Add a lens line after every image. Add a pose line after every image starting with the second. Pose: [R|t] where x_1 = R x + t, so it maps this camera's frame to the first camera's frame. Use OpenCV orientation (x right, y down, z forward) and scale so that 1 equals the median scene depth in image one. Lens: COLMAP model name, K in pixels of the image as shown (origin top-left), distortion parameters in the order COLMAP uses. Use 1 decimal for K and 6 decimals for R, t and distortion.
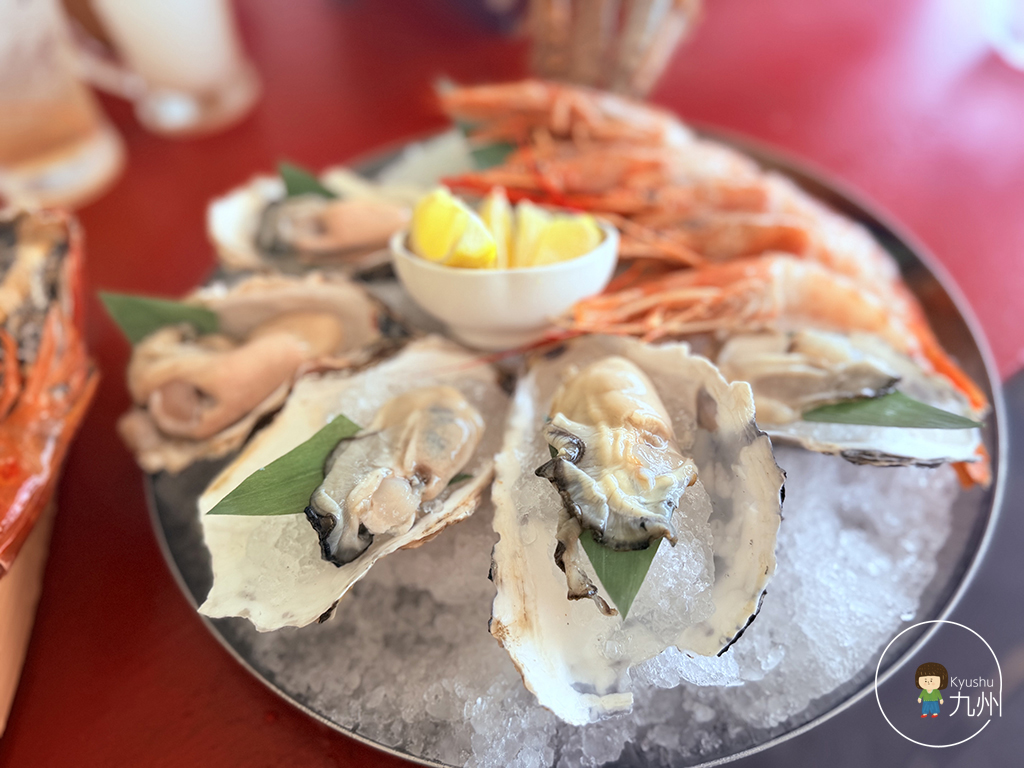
lens RADIAL K [[842.4, 0, 512.0], [0, 842.4, 384.0], [0, 0, 1]] dist [0.142855, -0.351789]
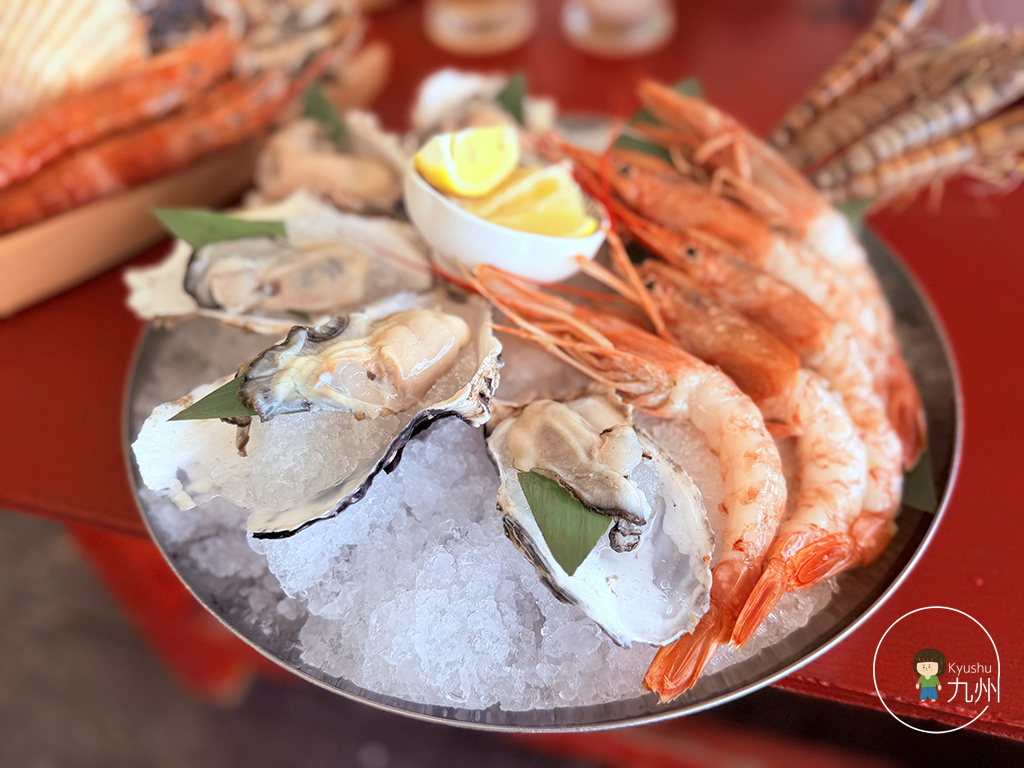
lens RADIAL K [[842.4, 0, 512.0], [0, 842.4, 384.0], [0, 0, 1]] dist [0.142855, -0.351789]
pose [[0.621303, 0.608082, -0.494185, 0.728716], [-0.603296, 0.773683, 0.193517, -0.210707], [0.500016, 0.177907, 0.847545, 0.157335]]
